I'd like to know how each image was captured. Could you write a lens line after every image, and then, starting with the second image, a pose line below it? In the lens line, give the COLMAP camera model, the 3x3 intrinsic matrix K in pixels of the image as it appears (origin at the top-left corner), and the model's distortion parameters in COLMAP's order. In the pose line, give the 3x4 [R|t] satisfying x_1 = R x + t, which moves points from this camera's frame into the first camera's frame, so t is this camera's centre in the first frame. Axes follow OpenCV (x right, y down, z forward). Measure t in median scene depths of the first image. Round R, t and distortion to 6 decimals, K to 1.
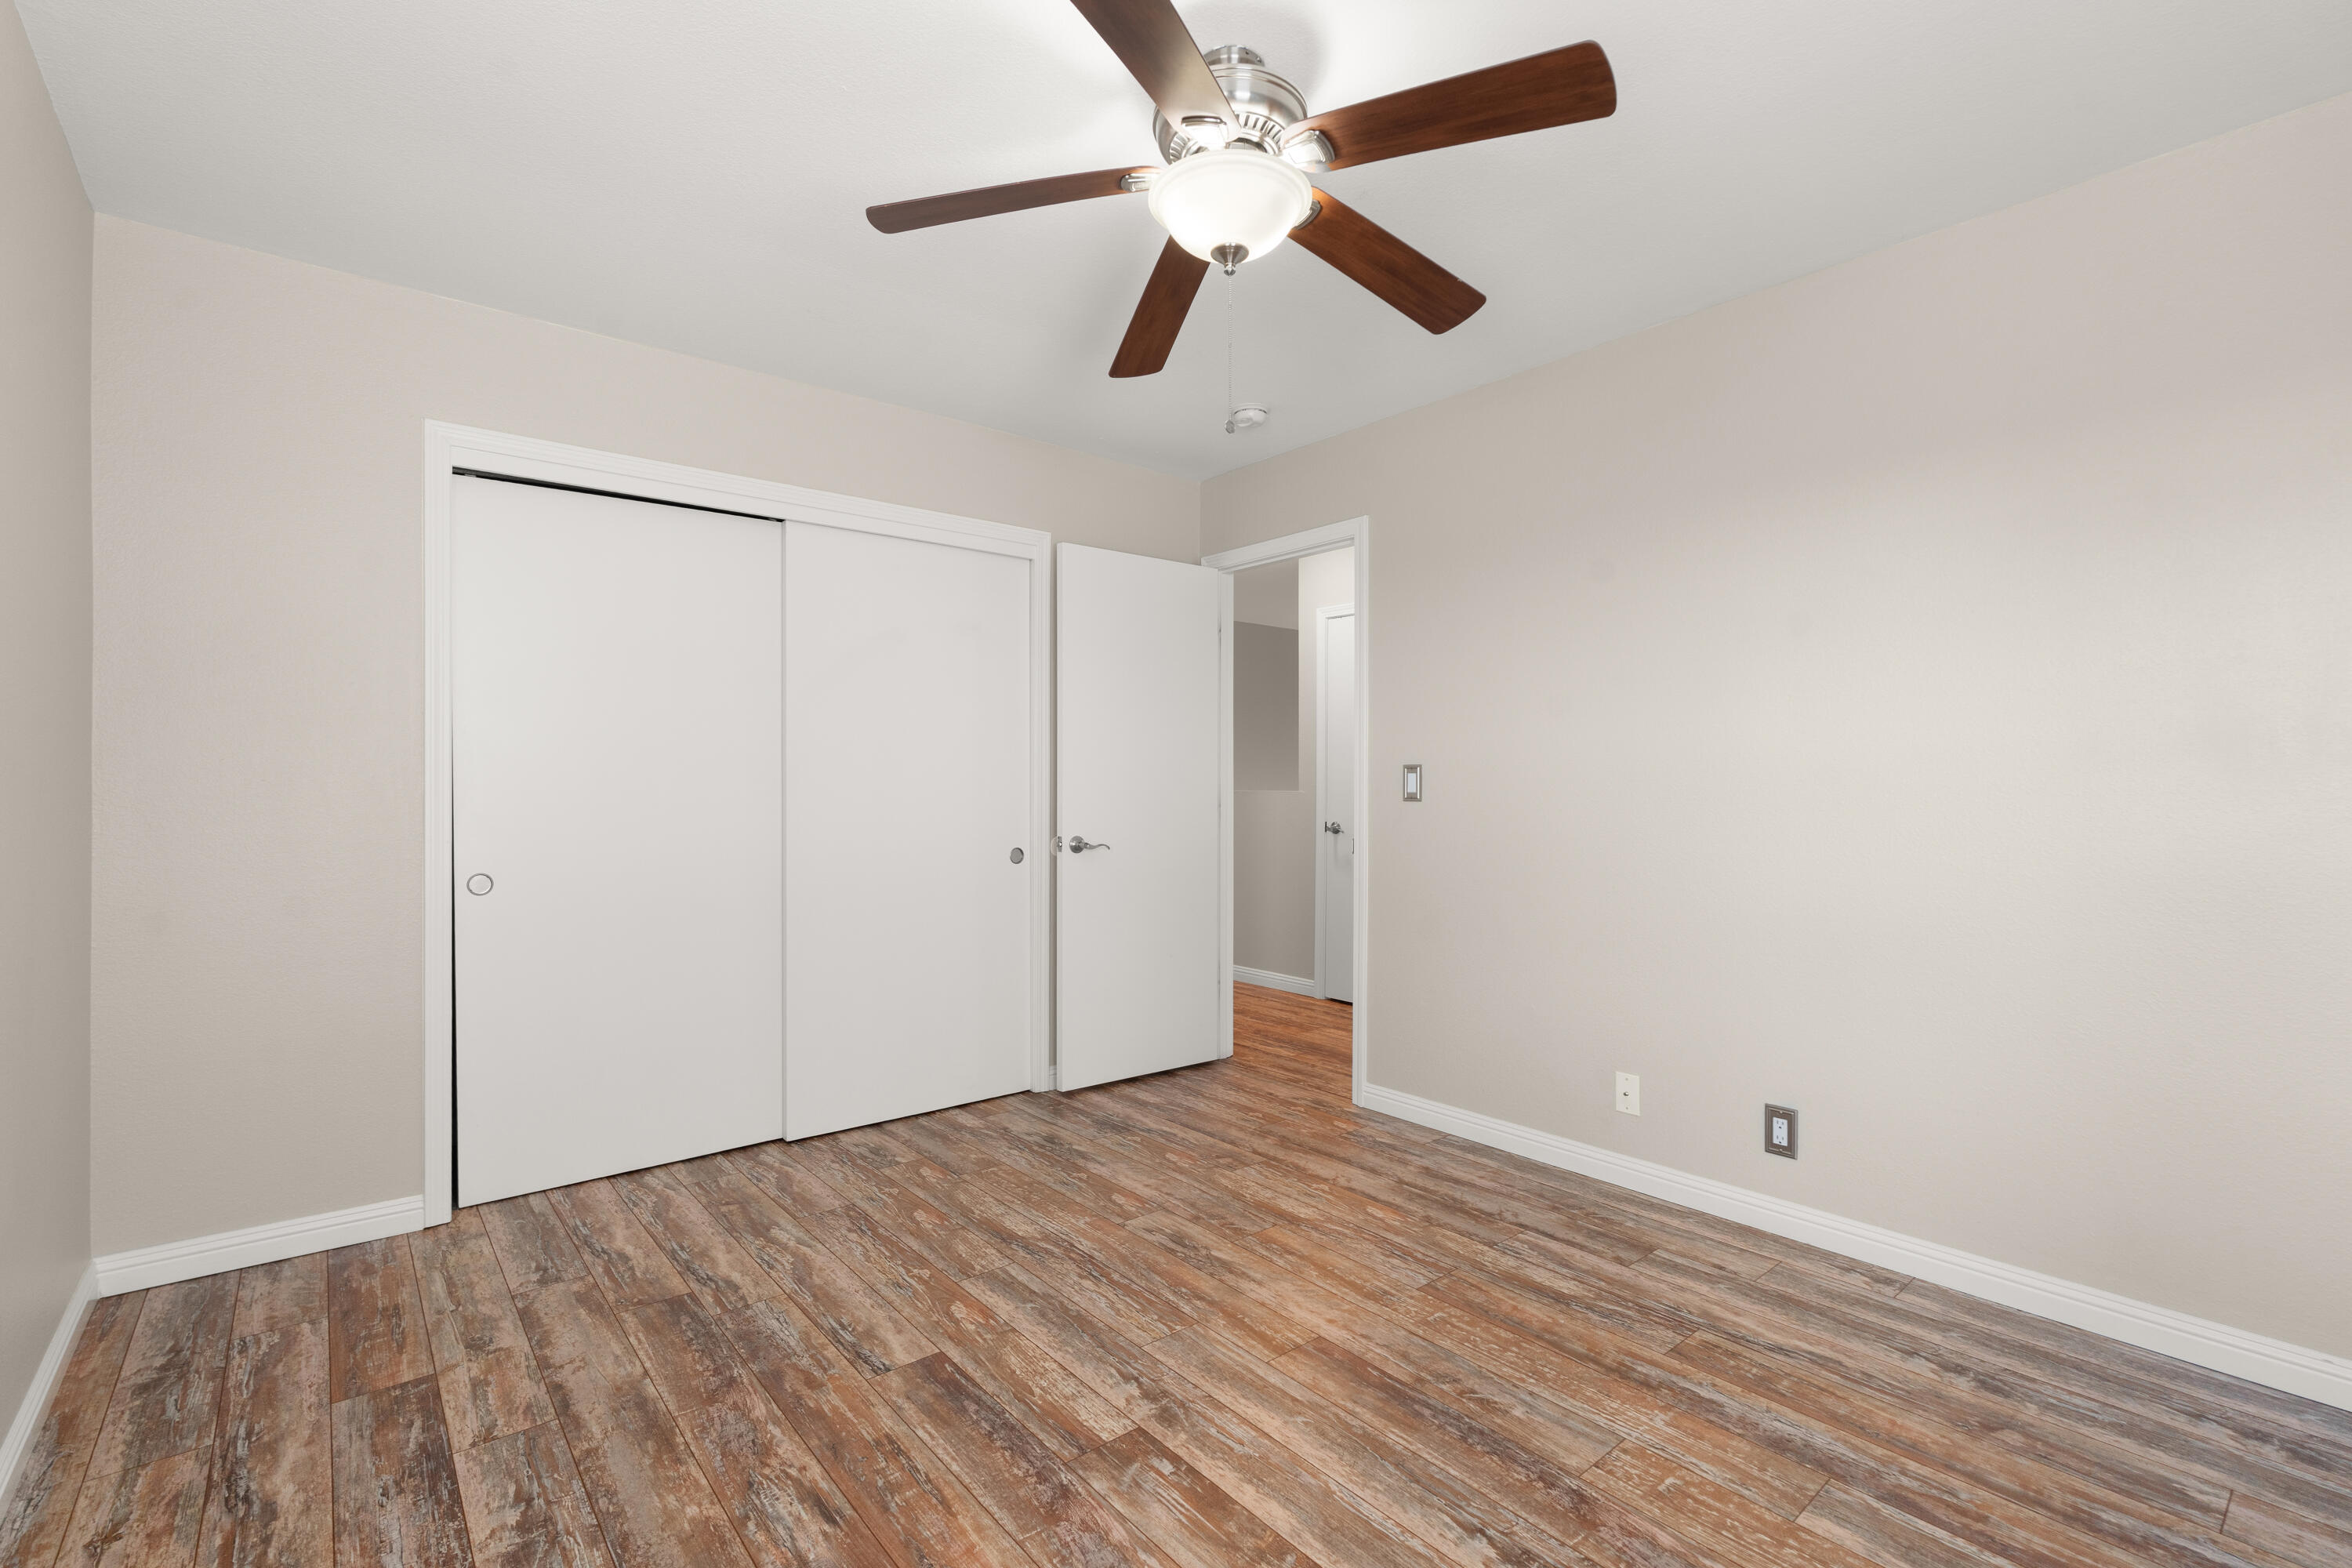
lens RADIAL K [[1043.3, 0, 1191.5], [0, 1043.3, 790.5], [0, 0, 1]] dist [-0.004421, 0.000776]
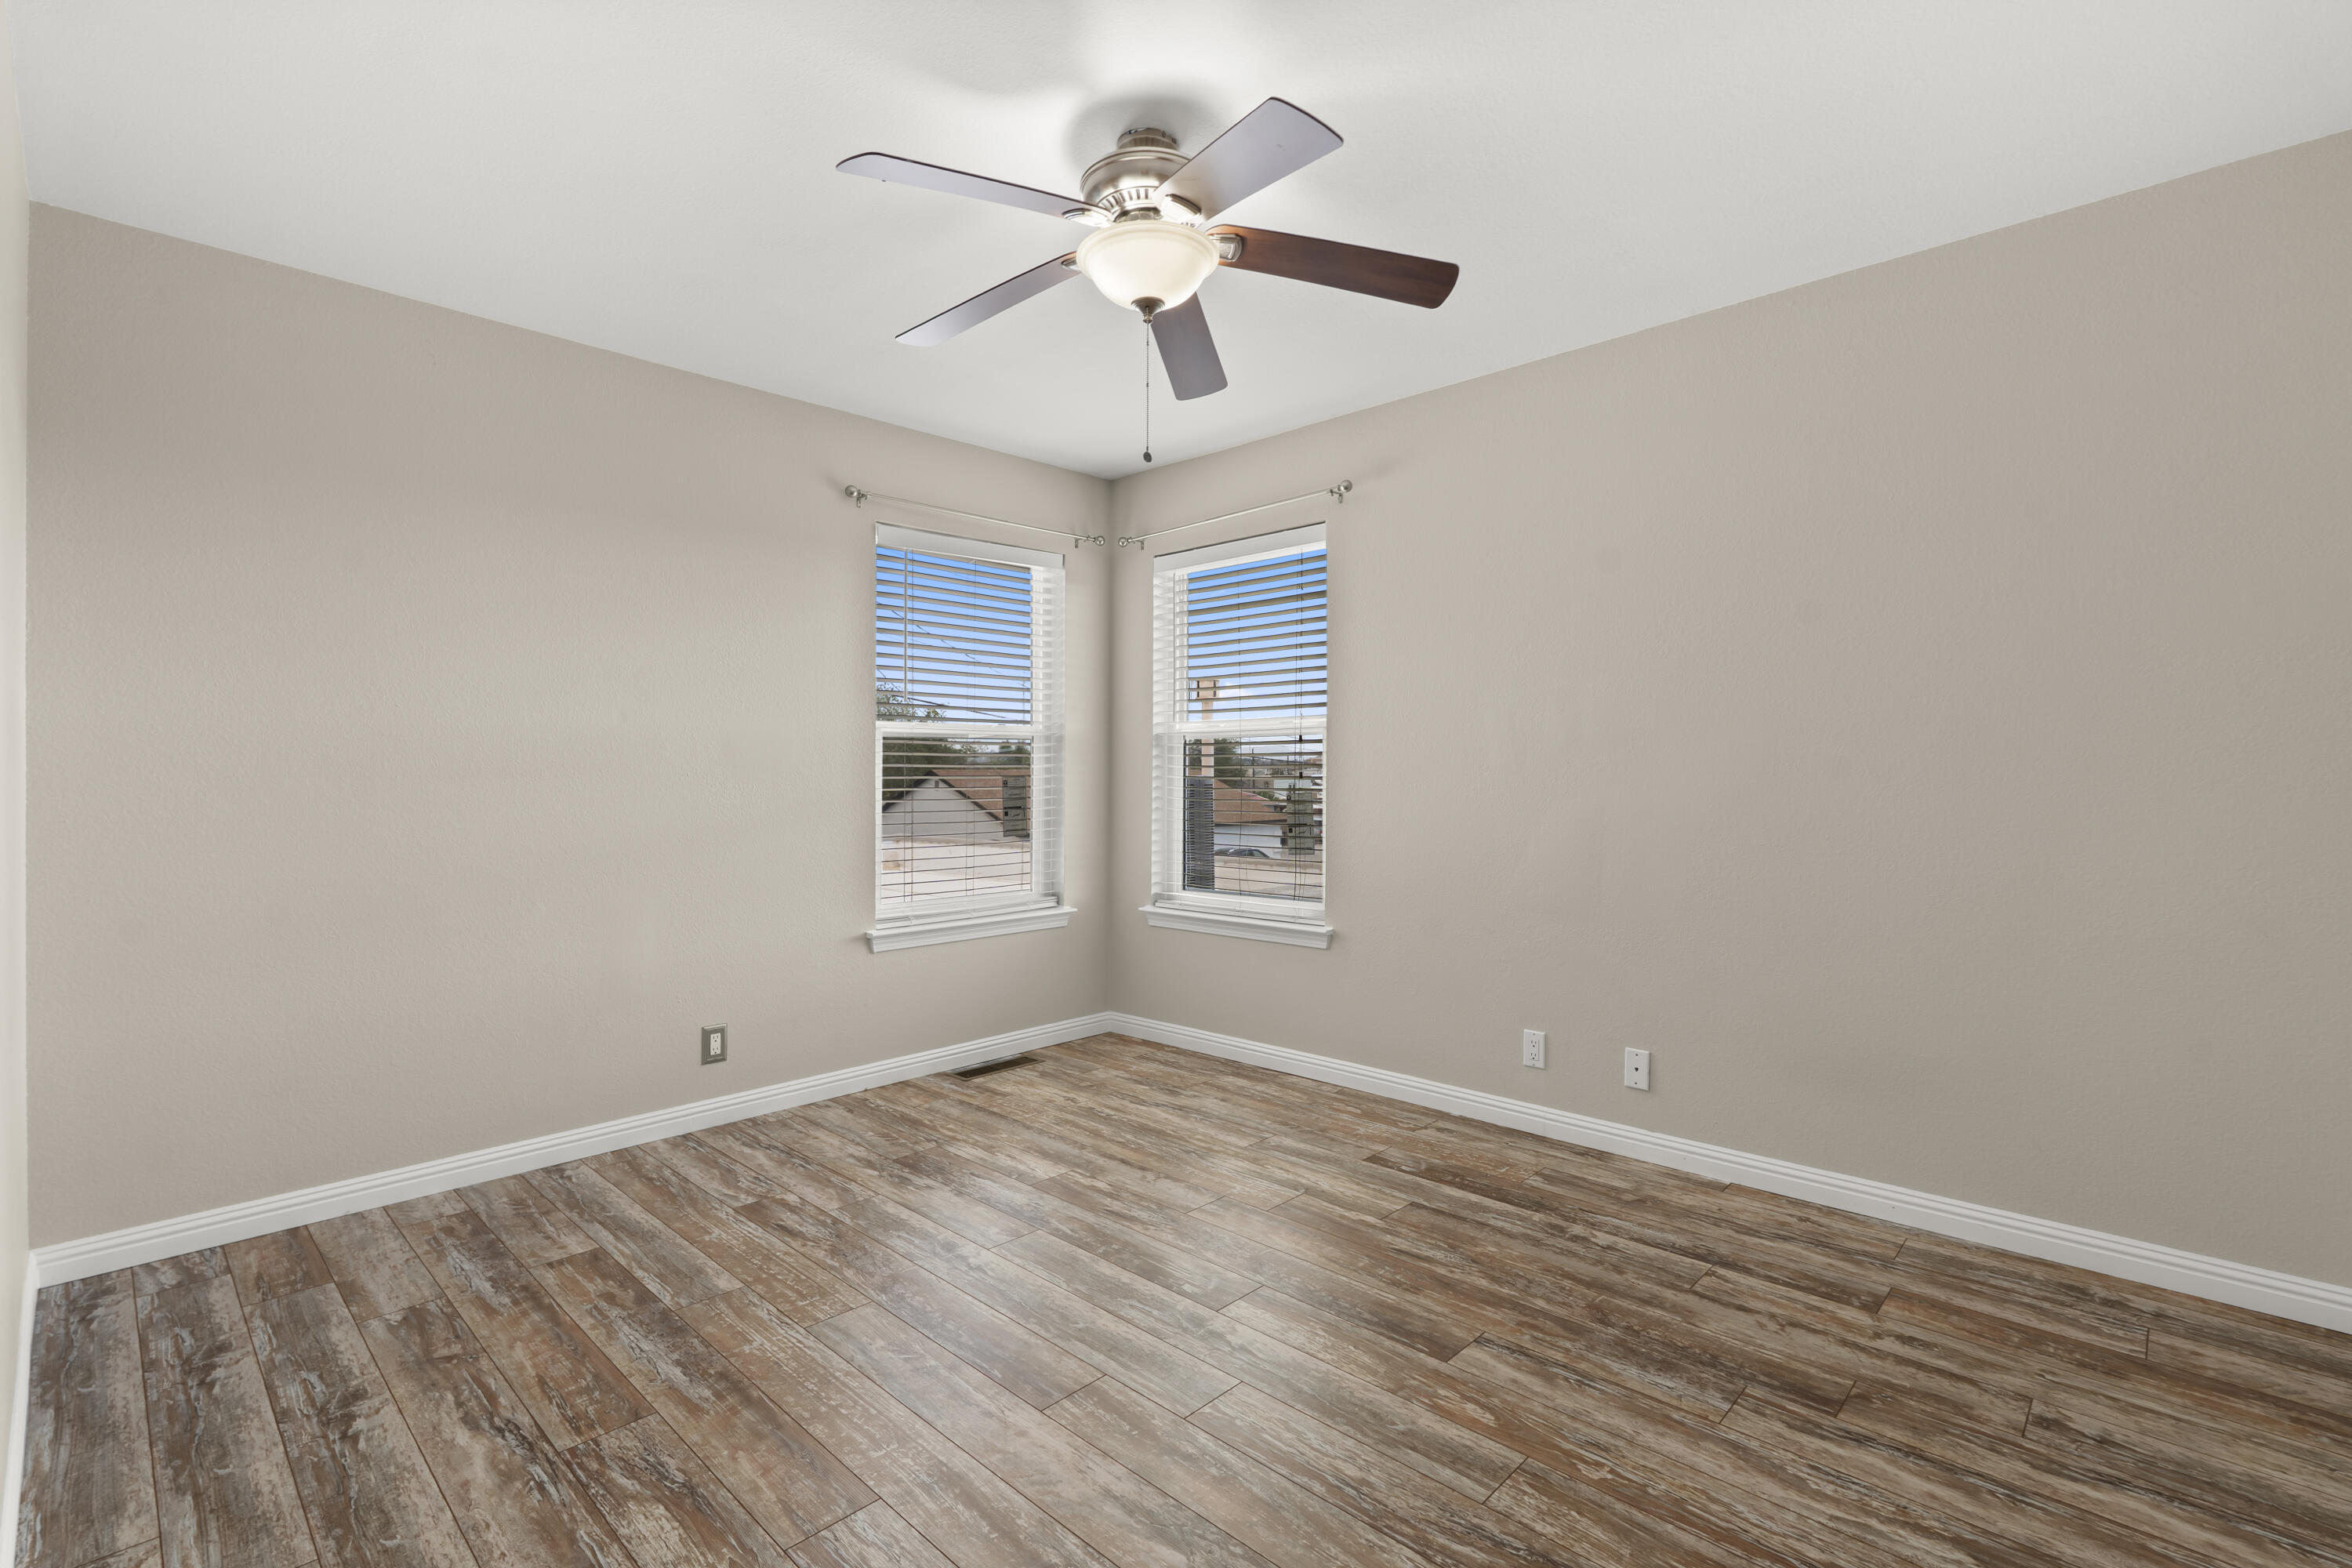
lens RADIAL K [[1043.3, 0, 1176.5], [0, 1043.3, 780.0], [0, 0, 1]] dist [-0.004421, 0.000776]
pose [[-0.995130, 0.001319, -0.098563, 0.101055], [0.000548, 0.999969, 0.007848, -0.004074], [0.098571, 0.007756, -0.995100, 1.951683]]
